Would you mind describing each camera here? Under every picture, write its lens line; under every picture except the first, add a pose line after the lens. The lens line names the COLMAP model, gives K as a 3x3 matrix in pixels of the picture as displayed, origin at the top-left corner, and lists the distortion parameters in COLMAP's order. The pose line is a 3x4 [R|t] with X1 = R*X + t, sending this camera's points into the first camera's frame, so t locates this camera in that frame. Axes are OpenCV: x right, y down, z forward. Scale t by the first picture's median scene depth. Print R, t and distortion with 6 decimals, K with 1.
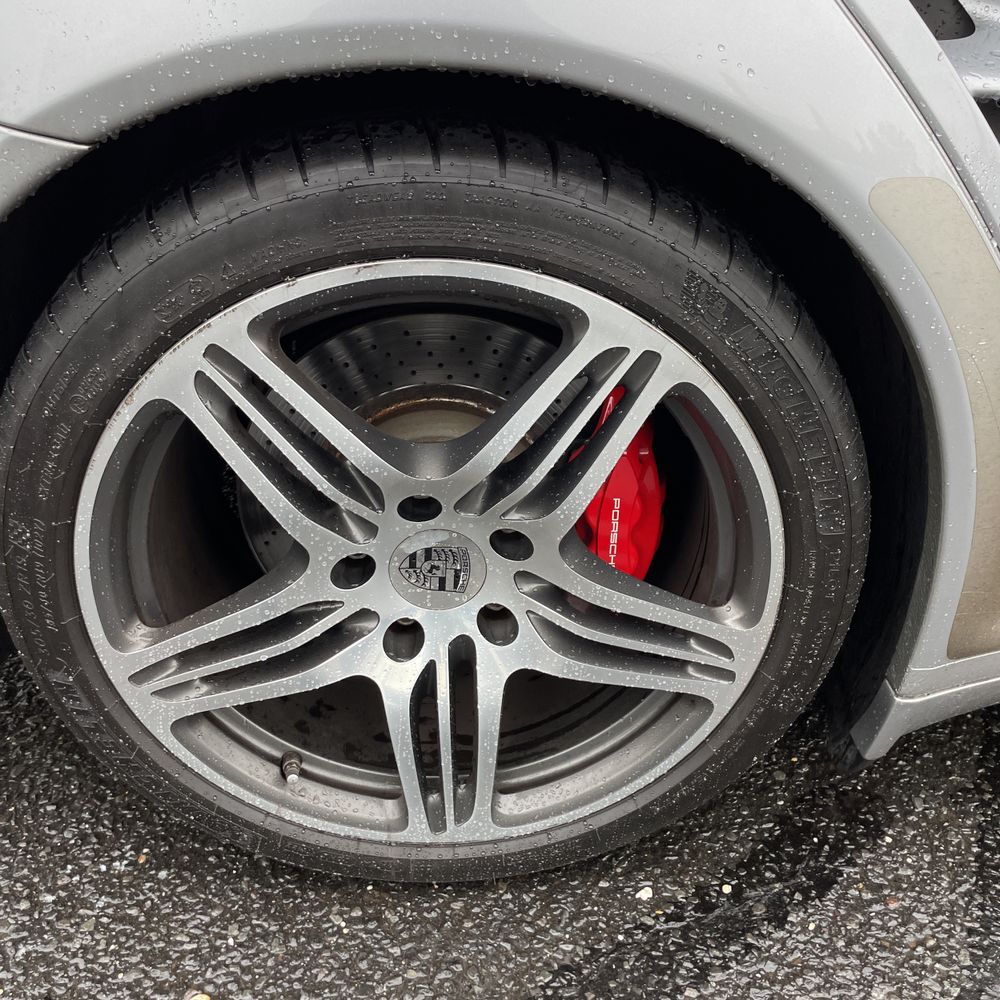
lens RADIAL K [[1004.5, 0, 500.0], [0, 1004.5, 500.0], [0, 0, 1]] dist [0.098582, -0.145461]
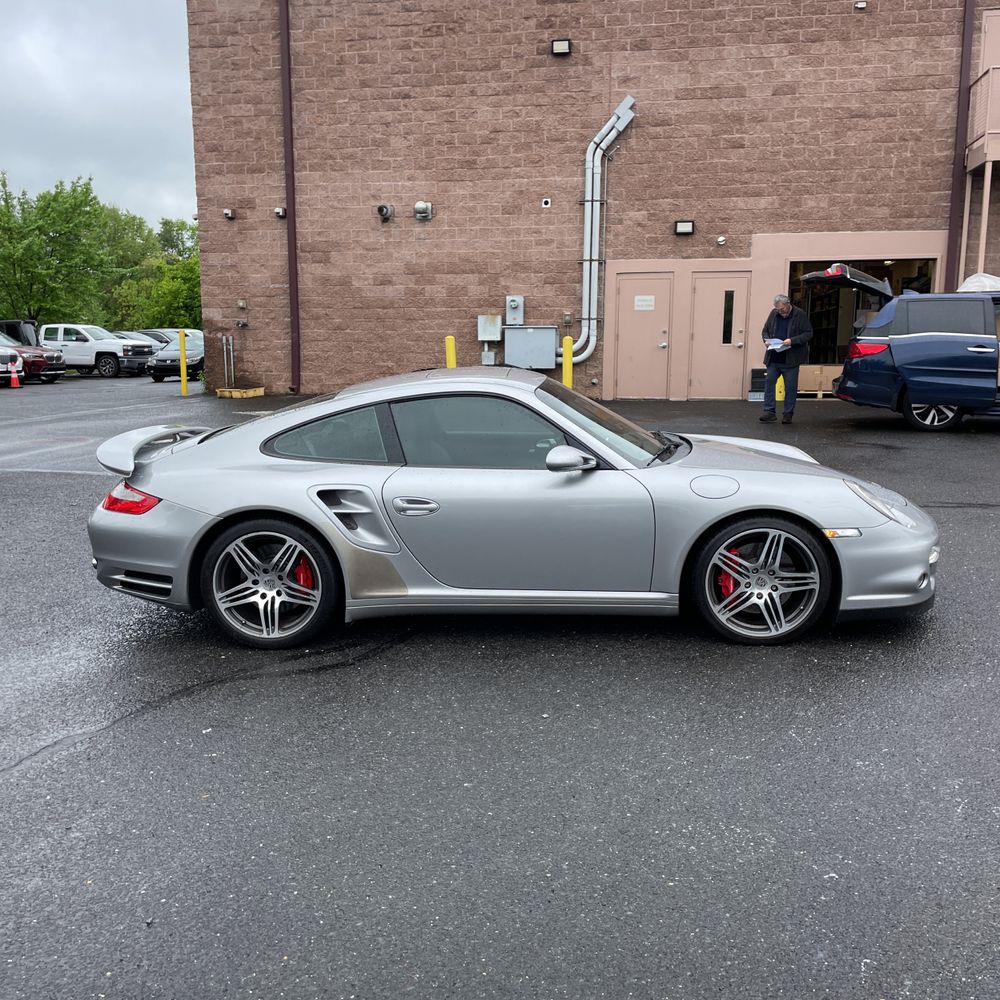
lens RADIAL K [[1045.3, 0, 534.4], [0, 1045.3, 500.1], [0, 0, 1]] dist [0.089939, -0.132837]
pose [[0.997763, -0.000306, -0.066848, 1.850769], [-0.023936, 0.932052, -0.361534, 1.752521], [0.062416, 0.362326, 0.929959, -4.717048]]
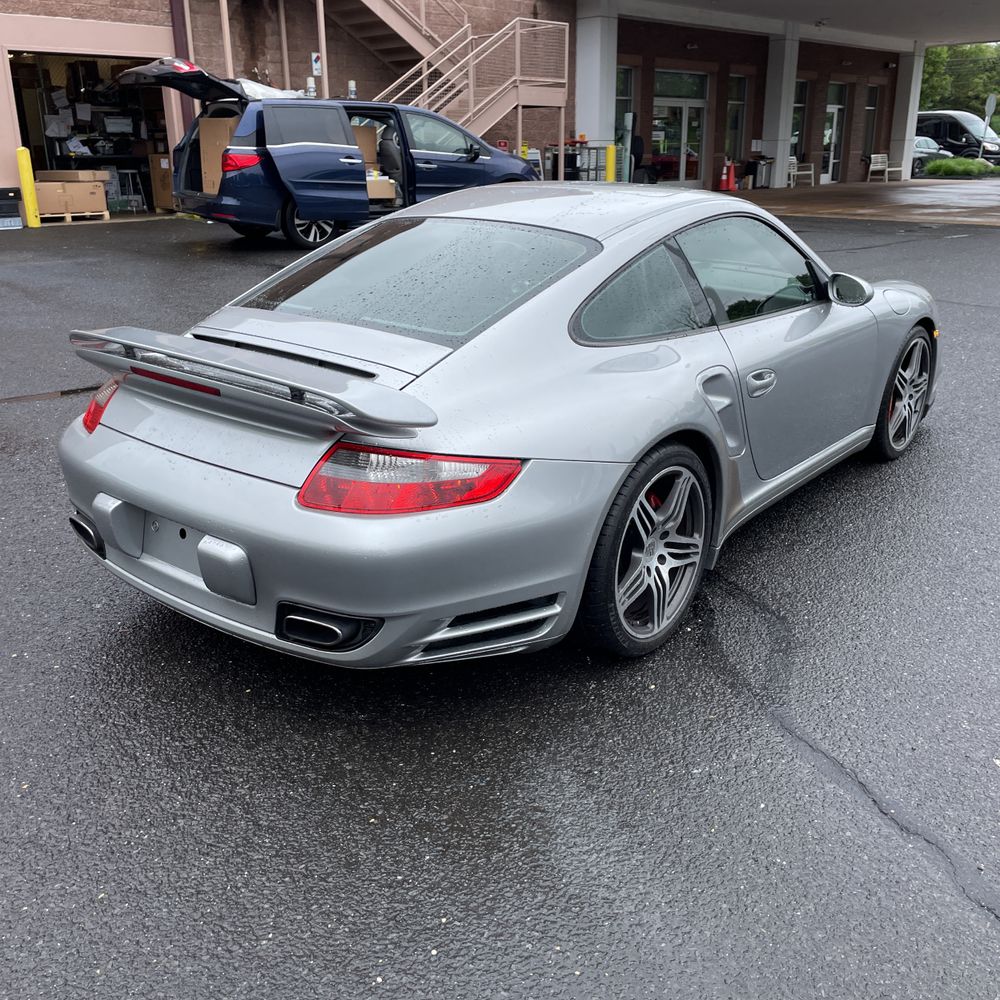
lens RADIAL K [[1004.5, 0, 500.0], [0, 1004.5, 500.0], [0, 0, 1]] dist [0.098582, -0.145461]
pose [[0.646989, -0.263099, 0.715670, -2.912662], [0.393563, 0.919124, -0.017899, -0.242784], [-0.653080, 0.293242, 0.698209, -1.255932]]
